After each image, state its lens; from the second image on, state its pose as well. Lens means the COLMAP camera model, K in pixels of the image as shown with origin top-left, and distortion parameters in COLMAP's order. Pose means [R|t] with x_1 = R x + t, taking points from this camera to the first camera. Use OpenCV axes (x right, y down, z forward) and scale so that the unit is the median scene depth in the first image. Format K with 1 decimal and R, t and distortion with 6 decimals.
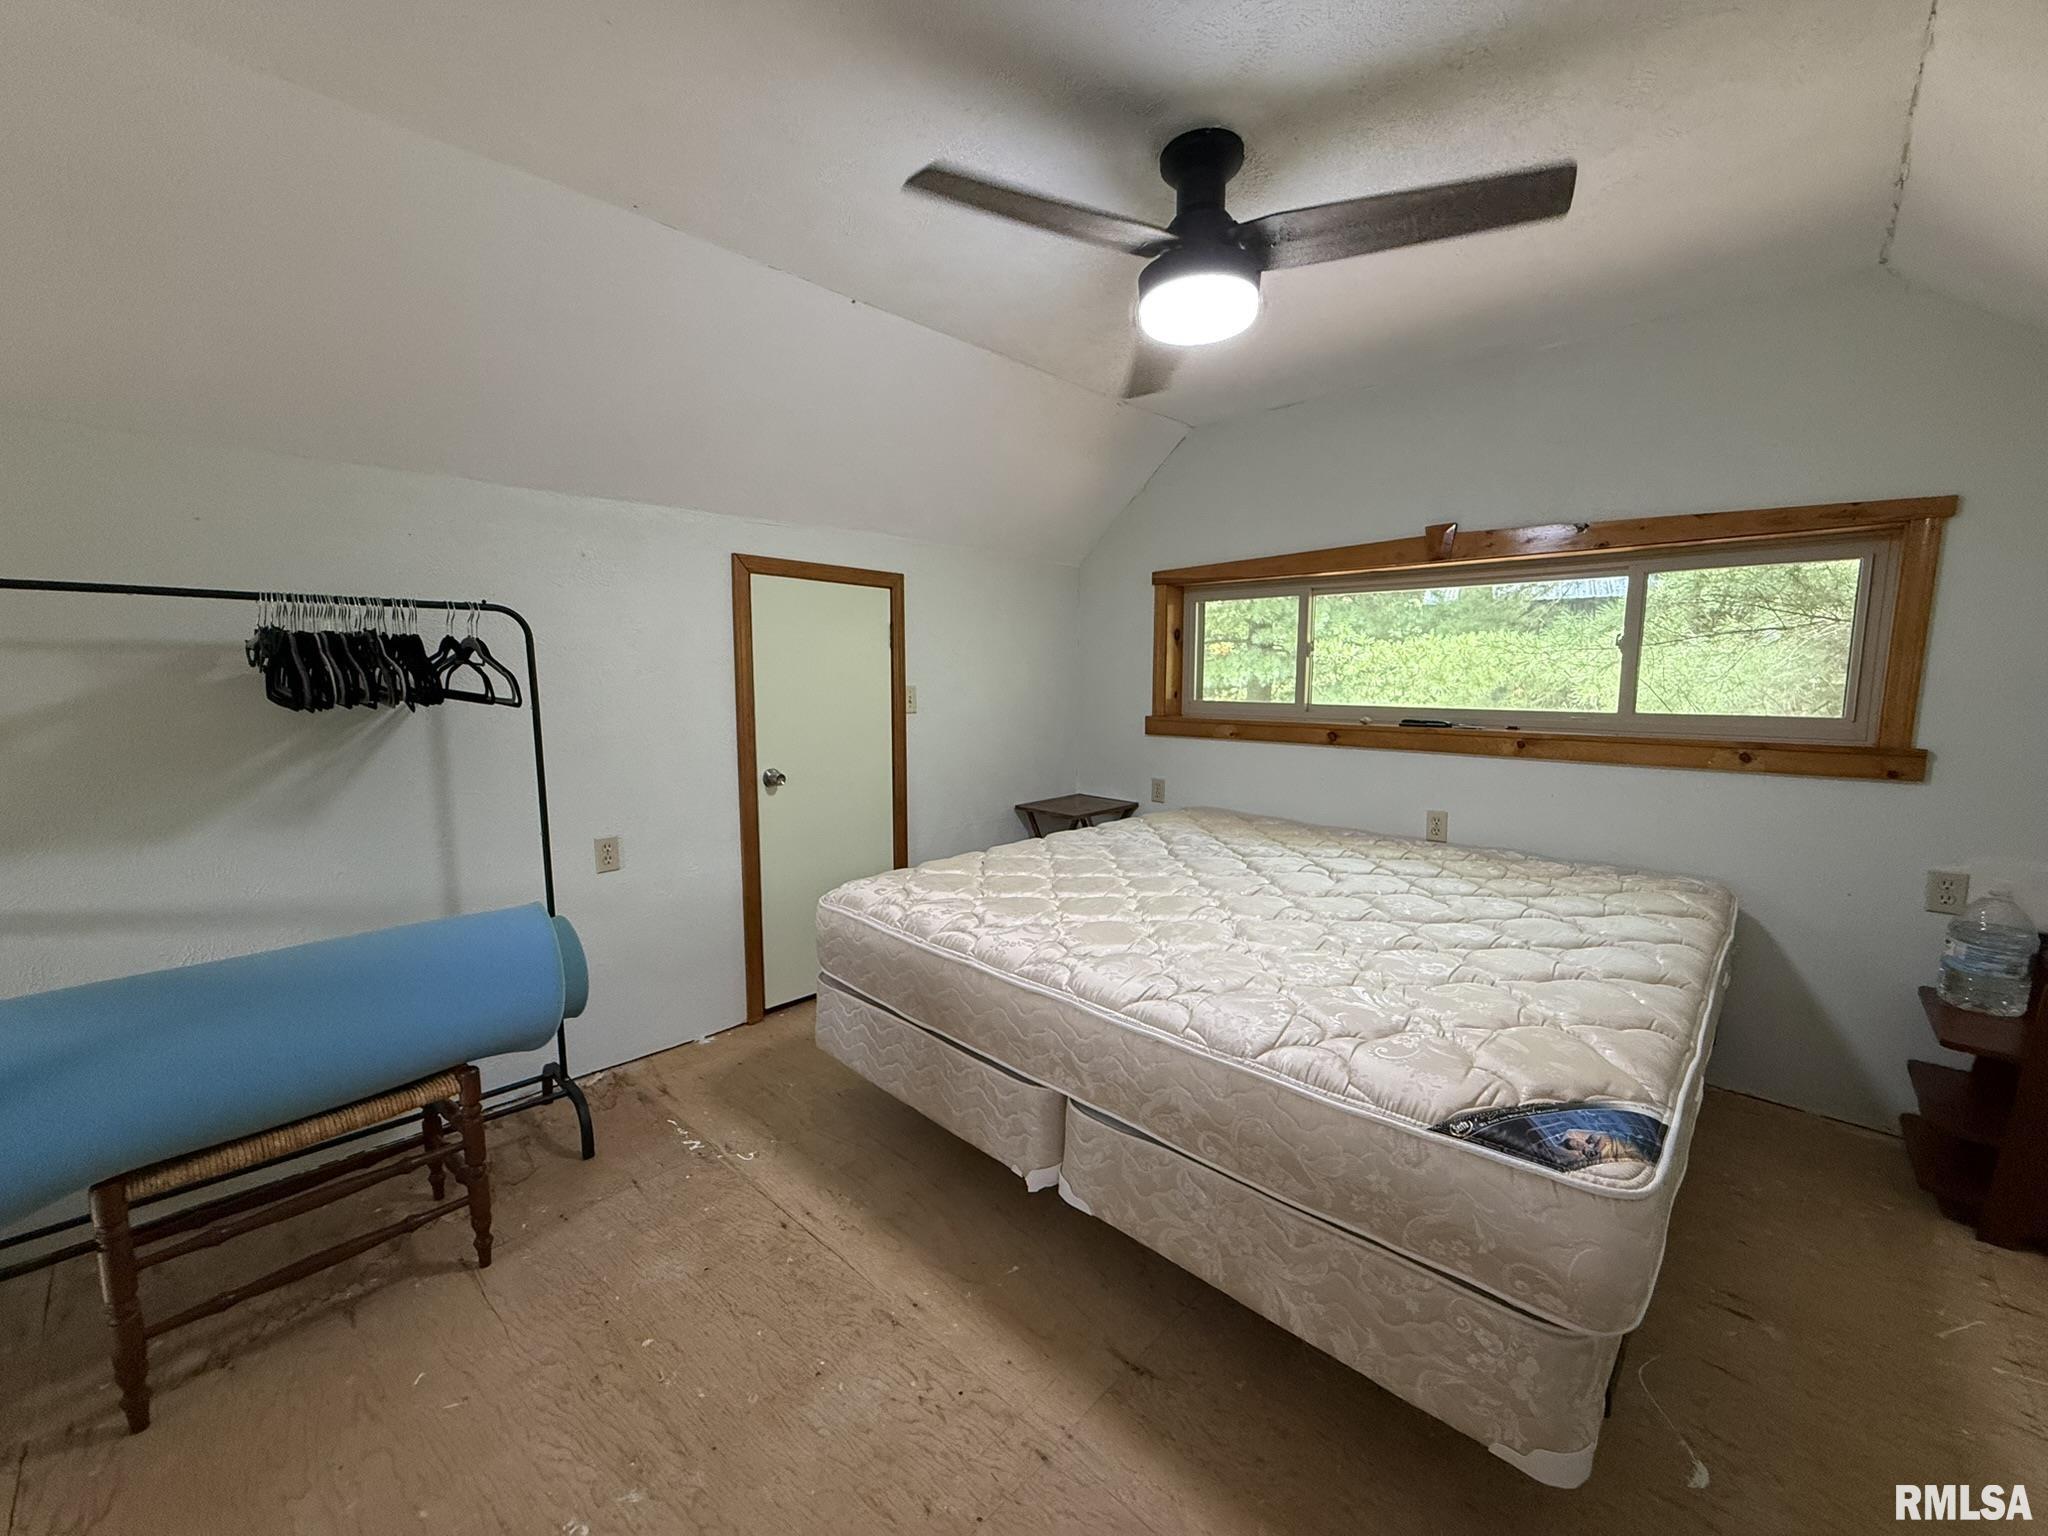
lens RADIAL K [[804.9, 0, 1024.0], [0, 804.9, 768.0], [0, 0, 1]] dist [-0.002012, -0.000342]
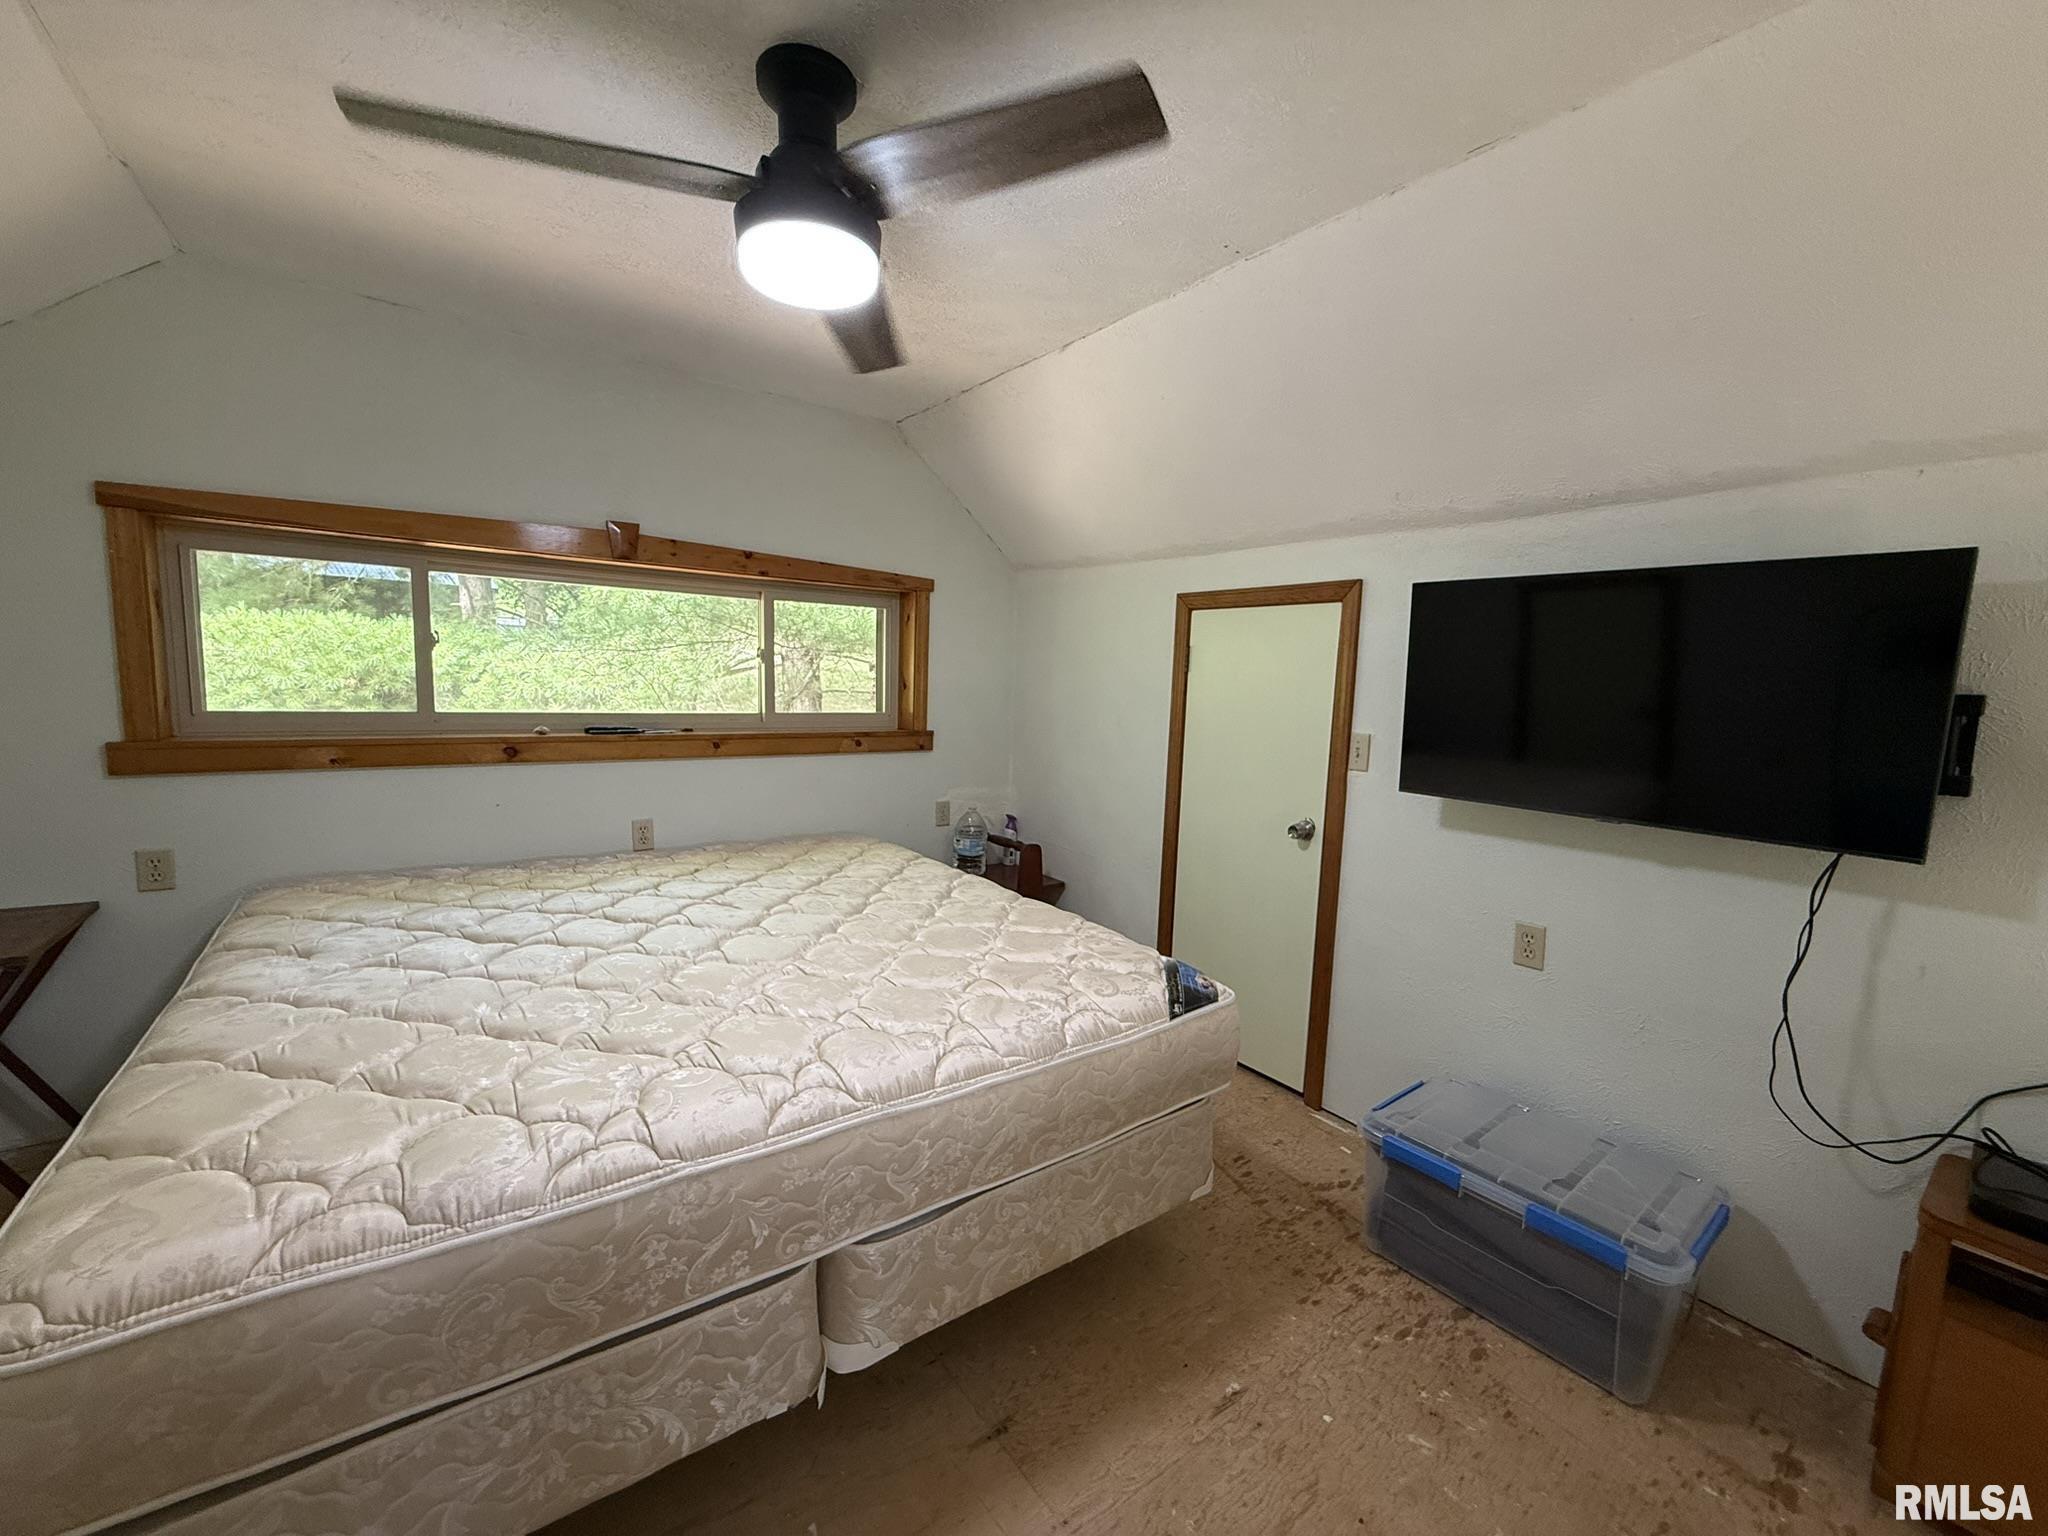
lens RADIAL K [[799.8, 0, 1003.4], [0, 799.8, 782.0], [0, 0, 1]] dist [-0.000680, 0.000037]
pose [[0.197408, -0.118023, 0.973191, -0.423883], [0.085480, 0.991018, 0.102845, -0.067276], [-0.976587, 0.062886, 0.205724, 0.463902]]
